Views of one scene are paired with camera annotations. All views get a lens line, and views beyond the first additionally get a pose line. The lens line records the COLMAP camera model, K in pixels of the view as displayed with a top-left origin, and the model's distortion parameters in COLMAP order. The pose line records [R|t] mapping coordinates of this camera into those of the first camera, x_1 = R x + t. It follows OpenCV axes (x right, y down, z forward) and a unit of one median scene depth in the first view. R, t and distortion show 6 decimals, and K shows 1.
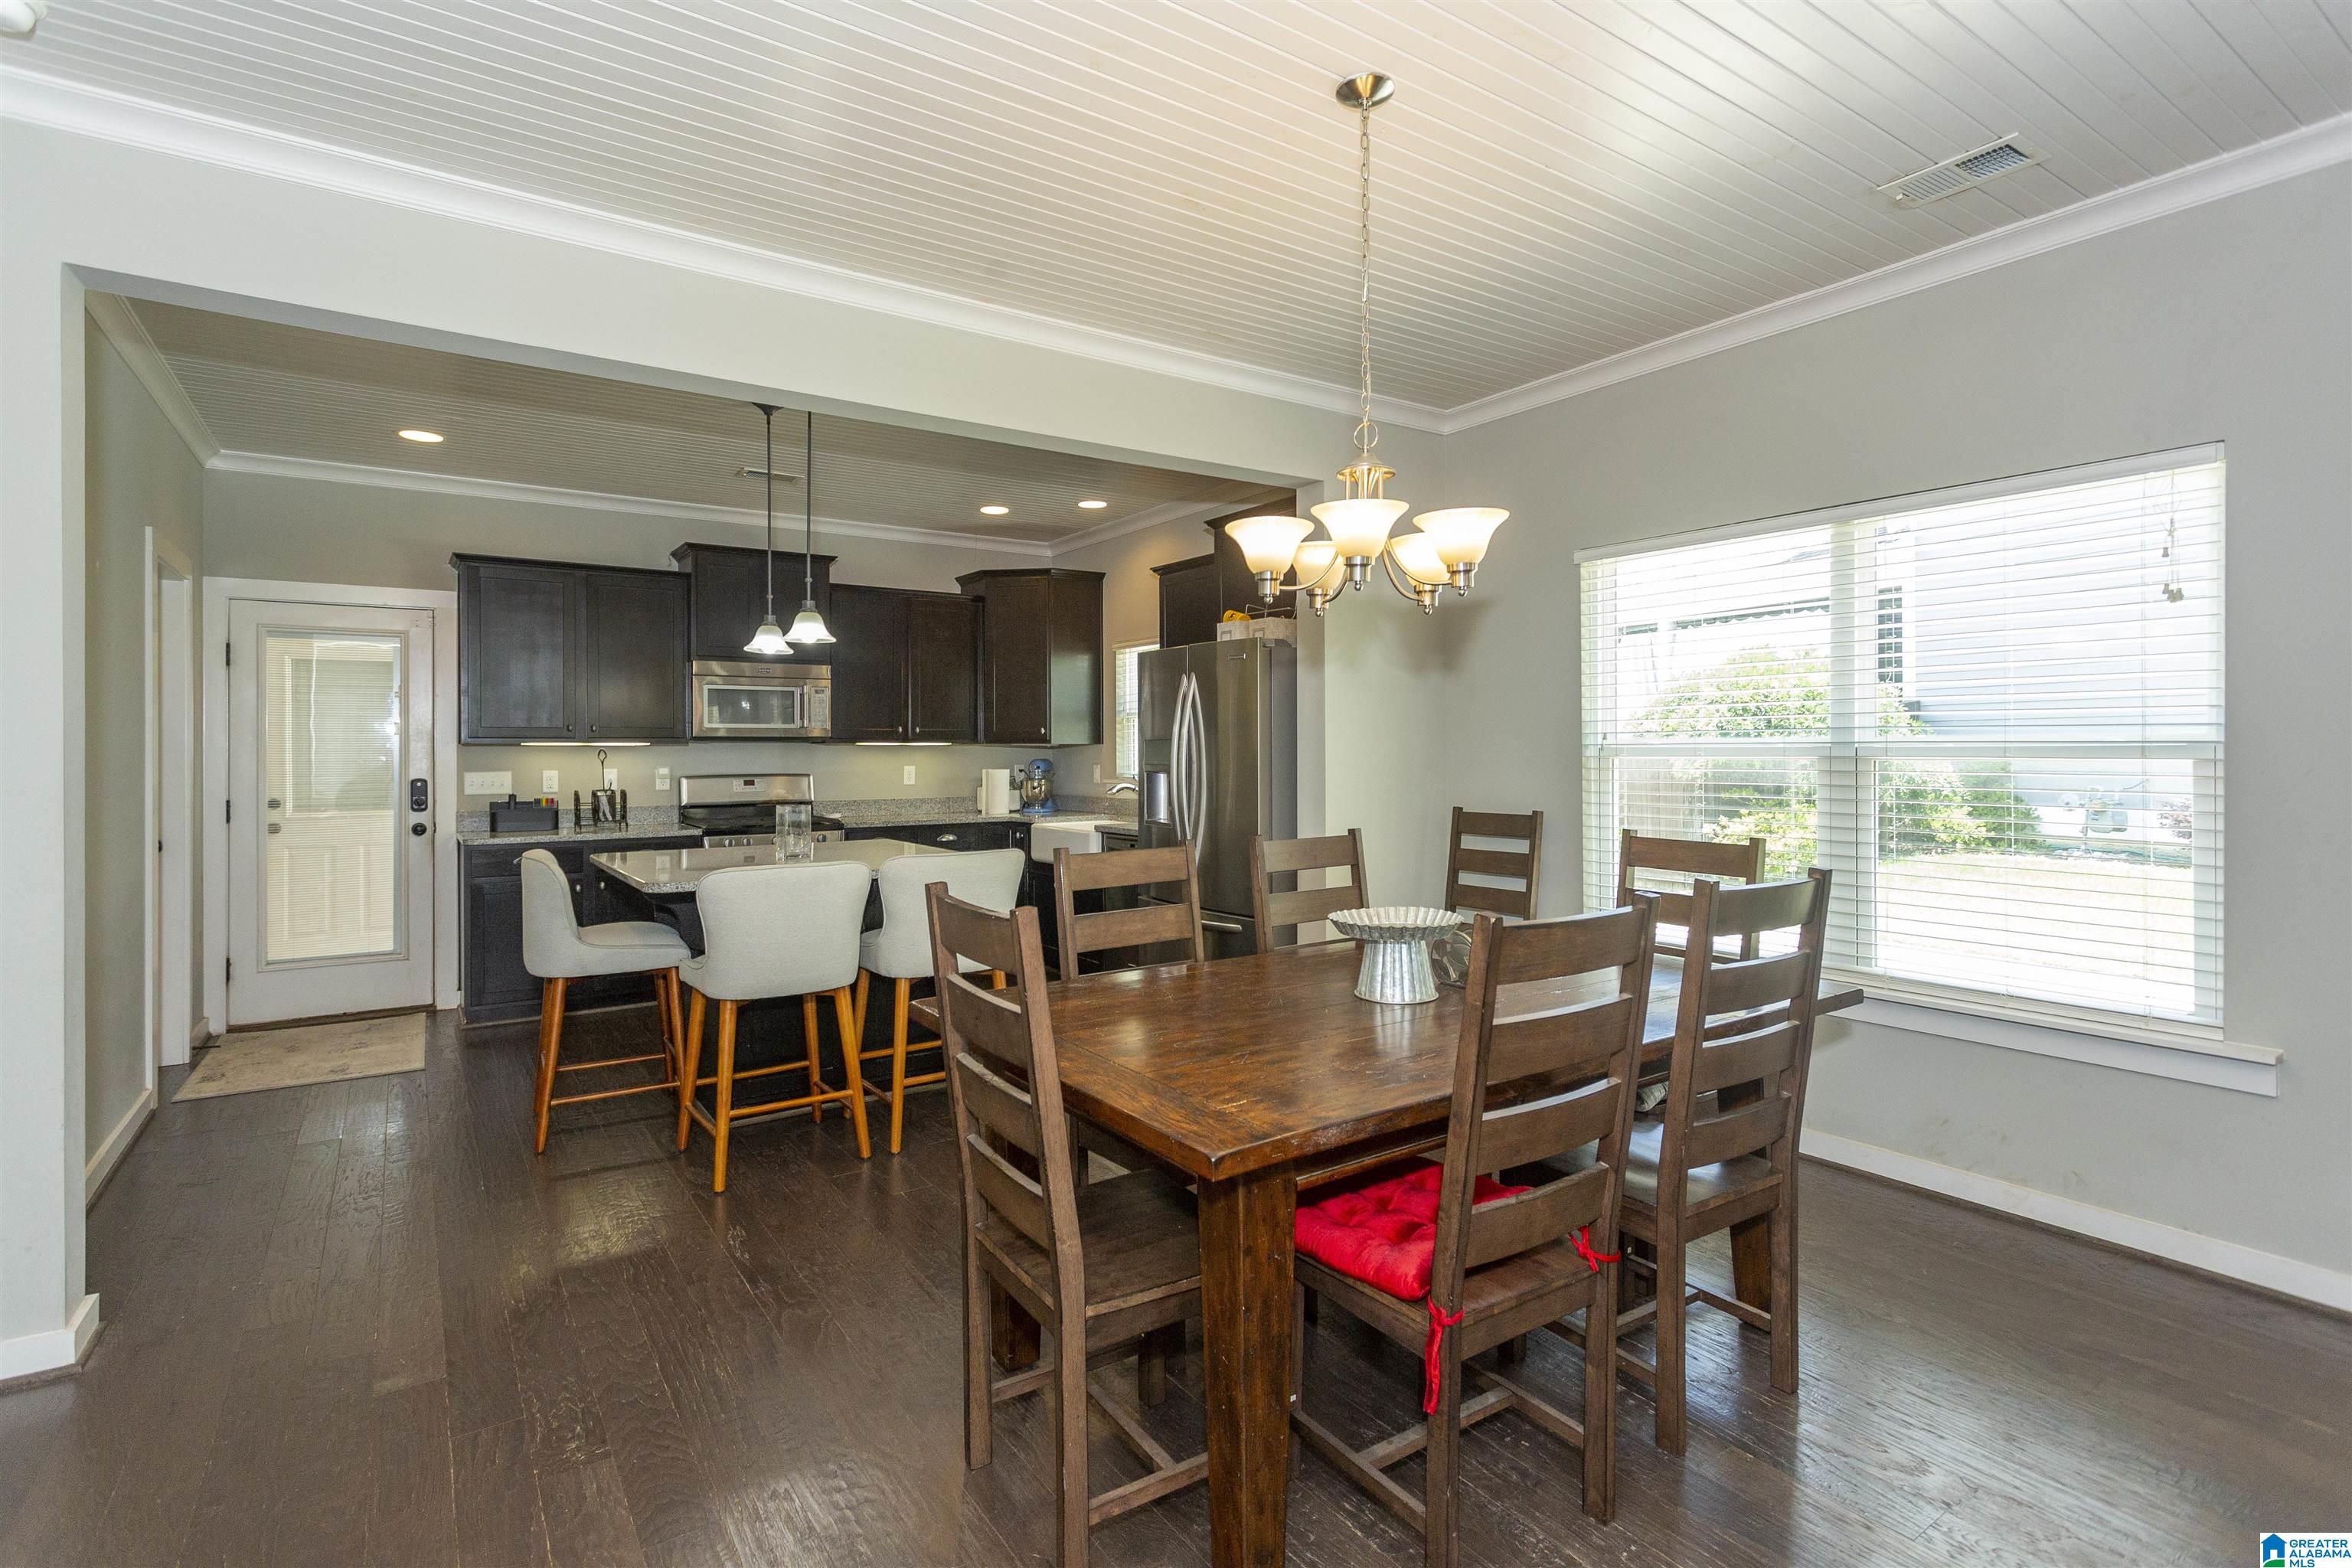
lens RADIAL K [[1119.6, 0, 1160.8], [0, 1119.6, 760.1], [0, 0, 1]] dist [0.000696, 0.000526]
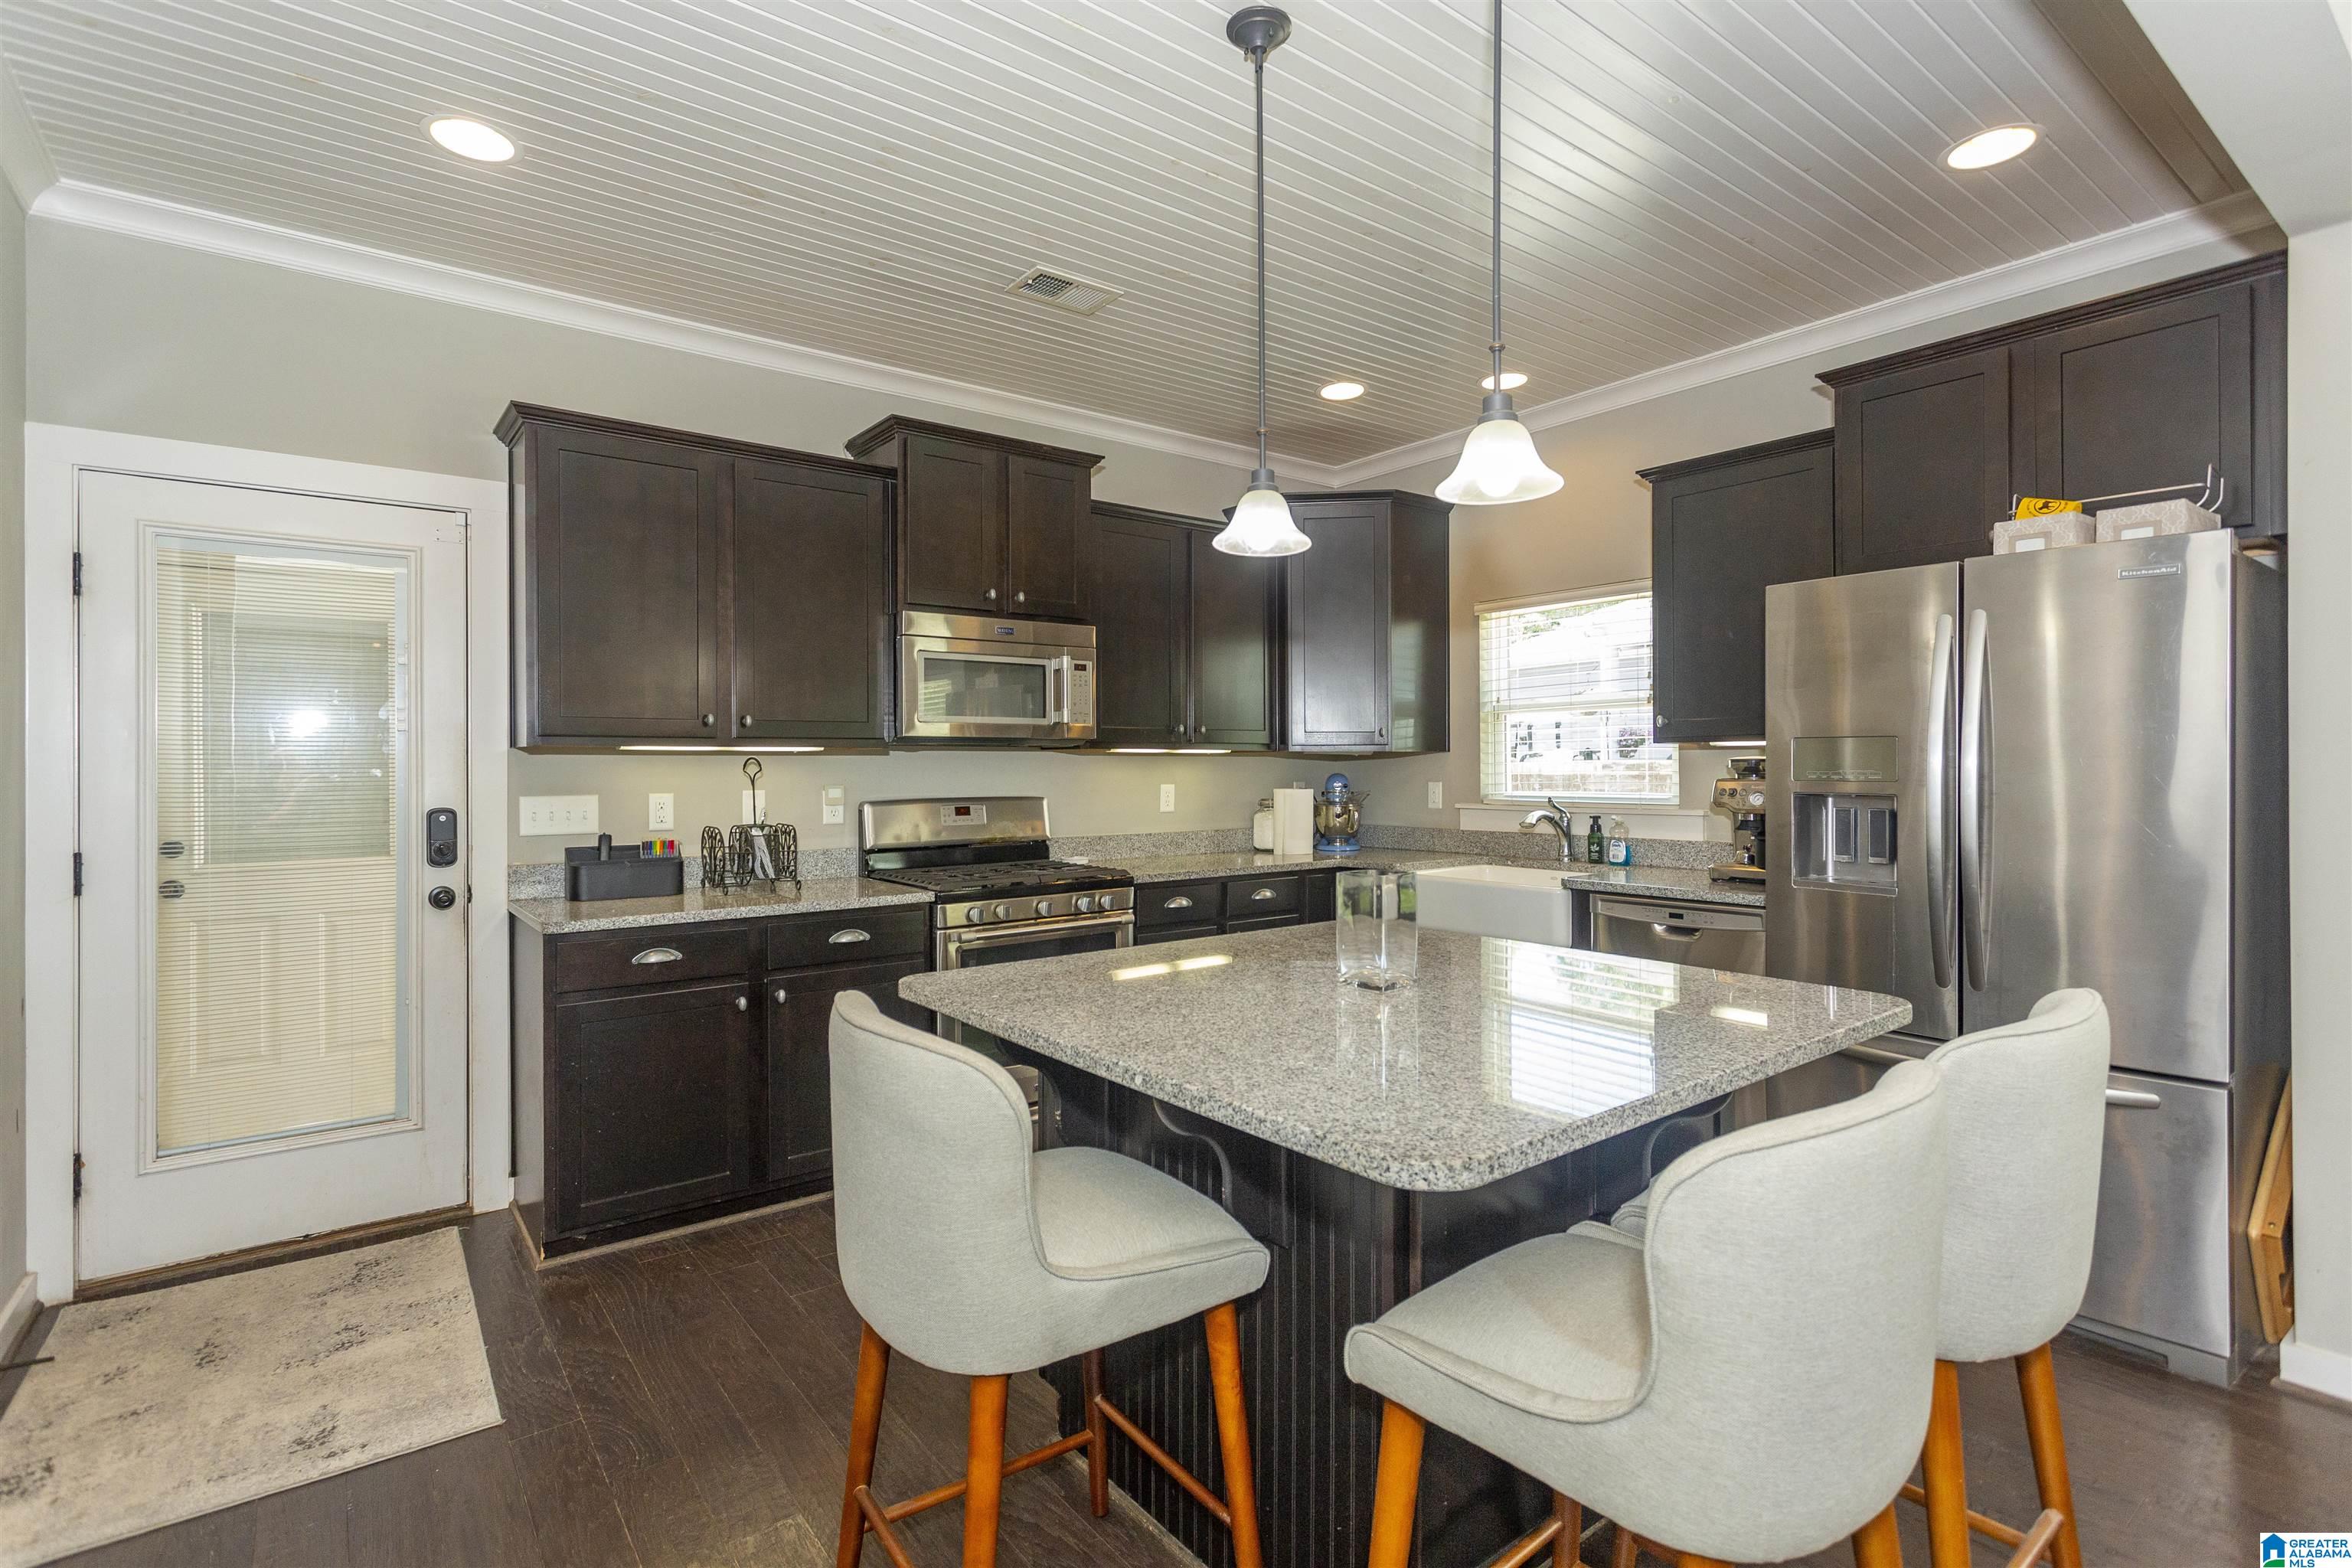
lens RADIAL K [[1119.6, 0, 1191.0], [0, 1119.6, 775.5], [0, 0, 1]] dist [0.000696, 0.000526]
pose [[0.997779, -0.000864, 0.066612, -0.311925], [0.000888, 1.000000, -0.000330, 0.000379], [-0.066612, 0.000389, 0.997779, 0.396801]]
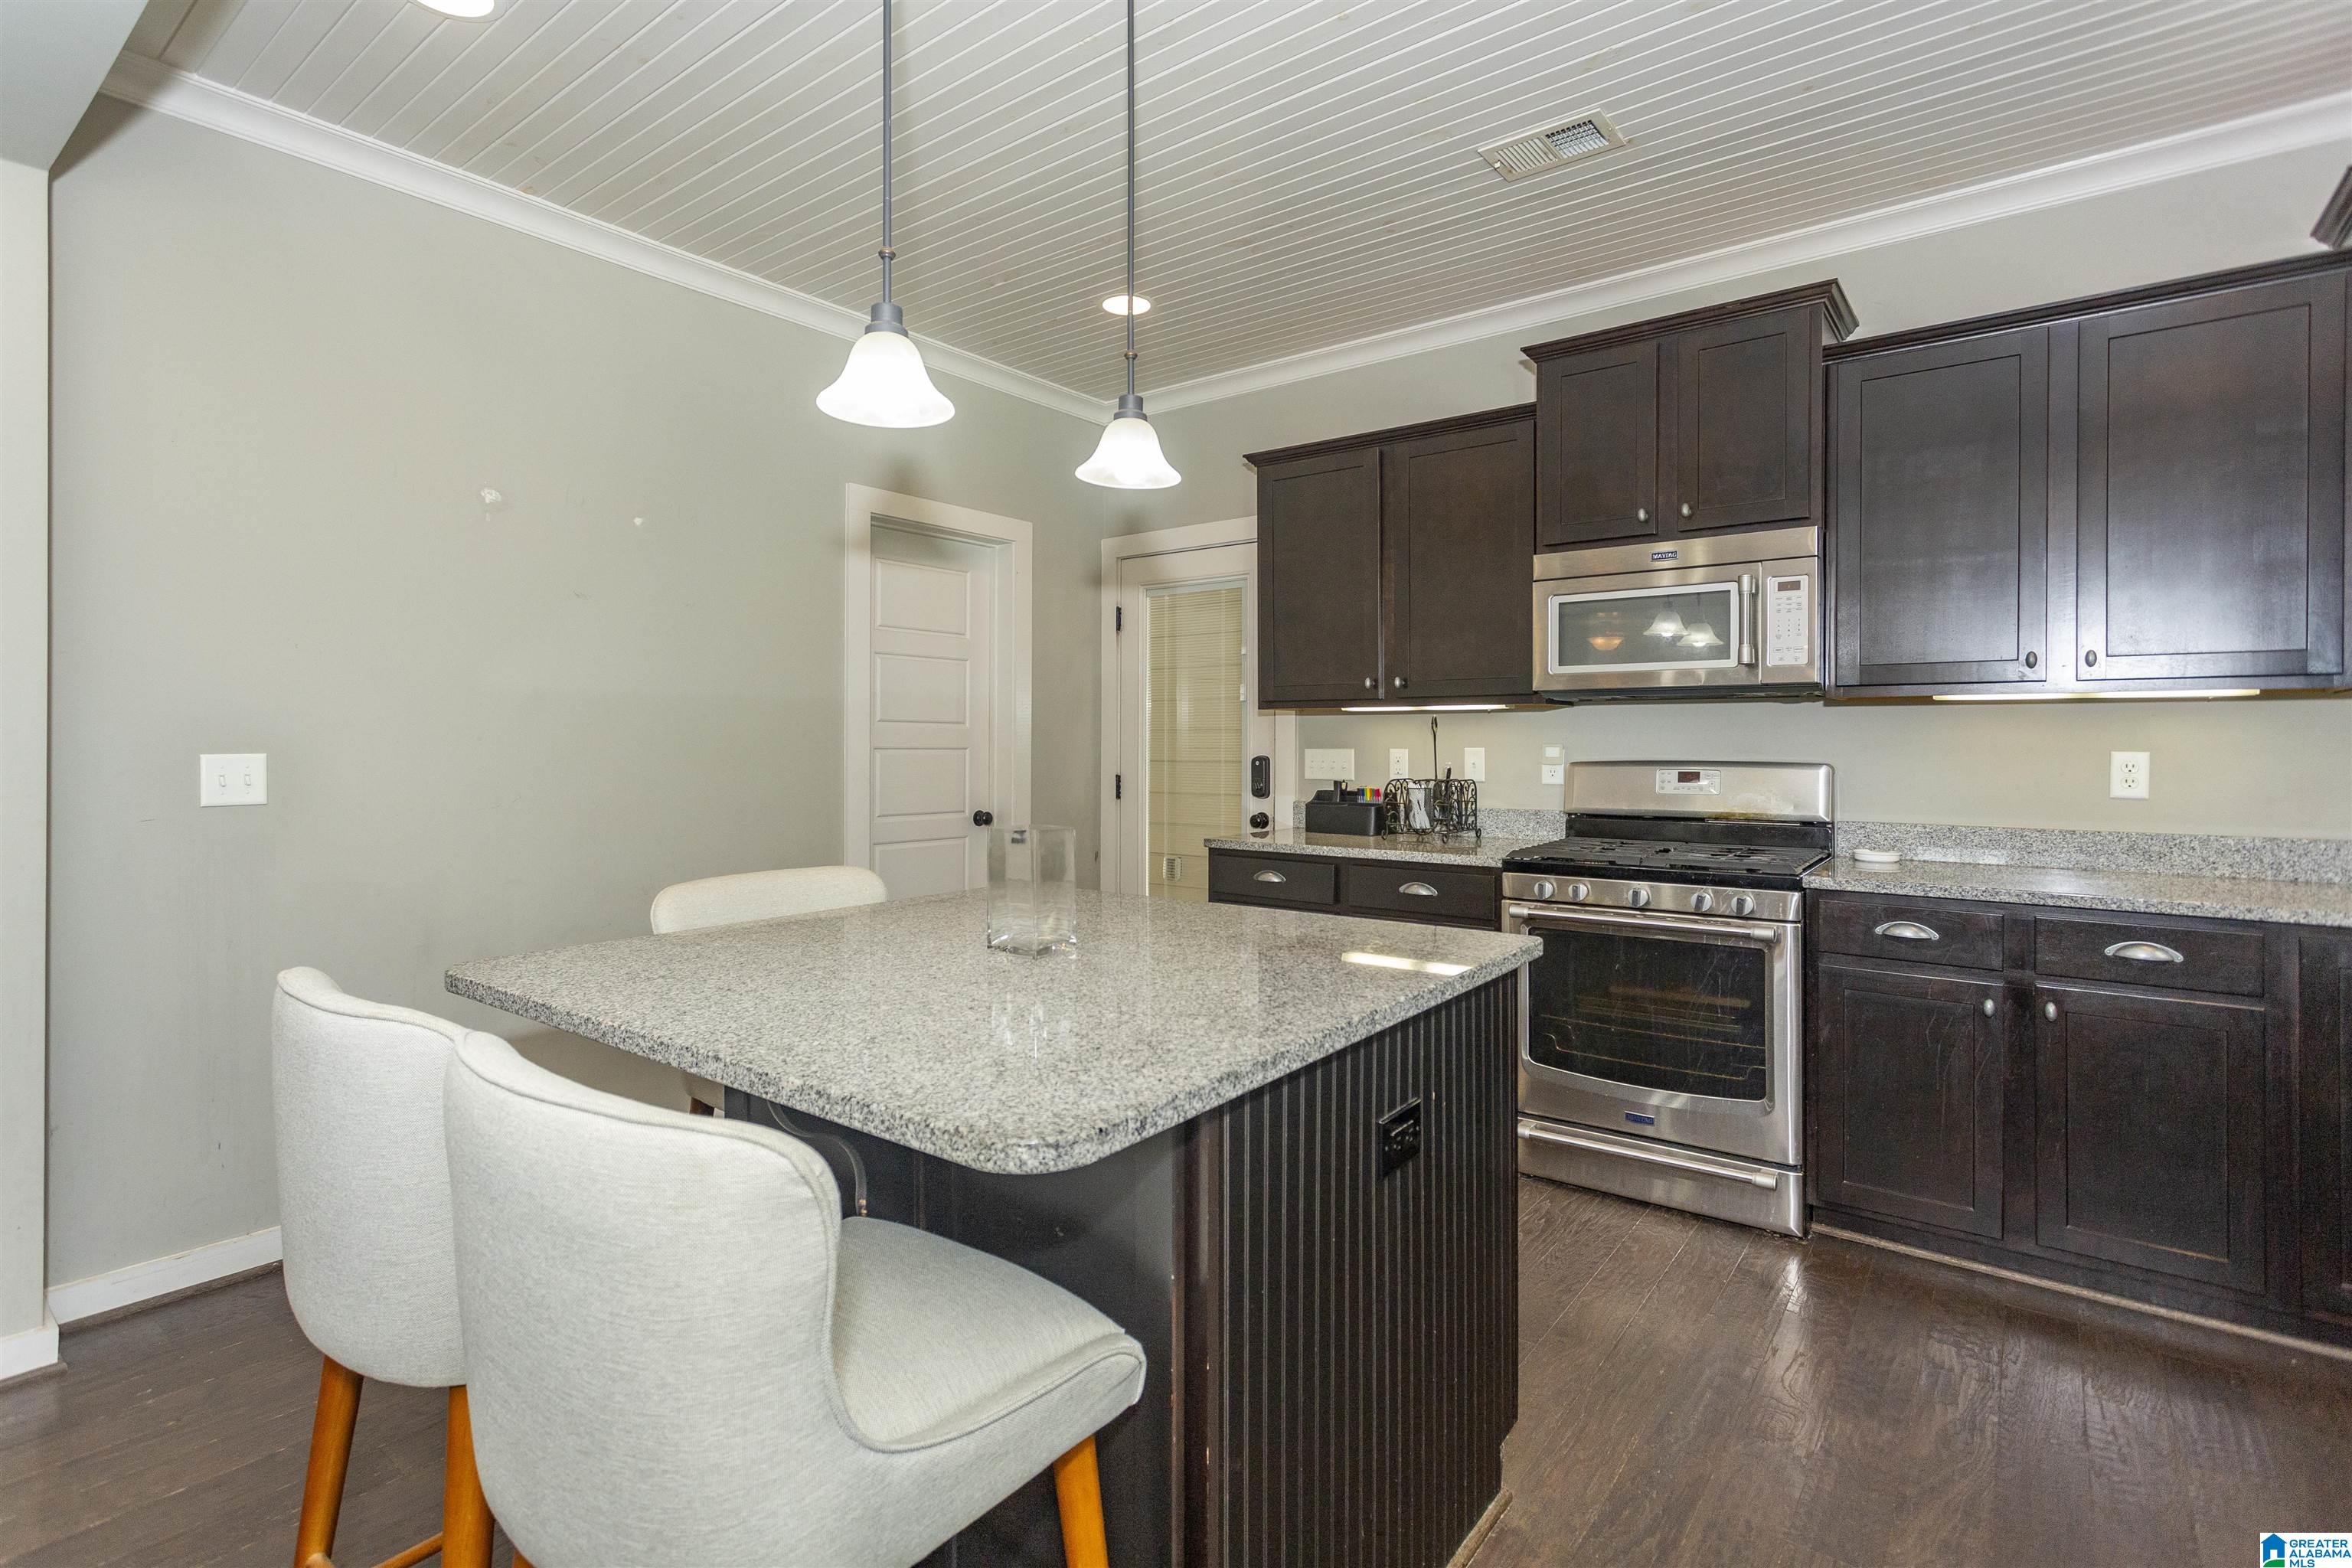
lens RADIAL K [[1119.6, 0, 1171.8], [0, 1119.6, 769.6], [0, 0, 1]] dist [0.000696, 0.000526]
pose [[0.322195, 0.033654, -0.946075, 0.061029], [-0.001863, 0.999389, 0.034916, -0.001342], [0.946672, -0.009487, 0.322060, 0.665518]]
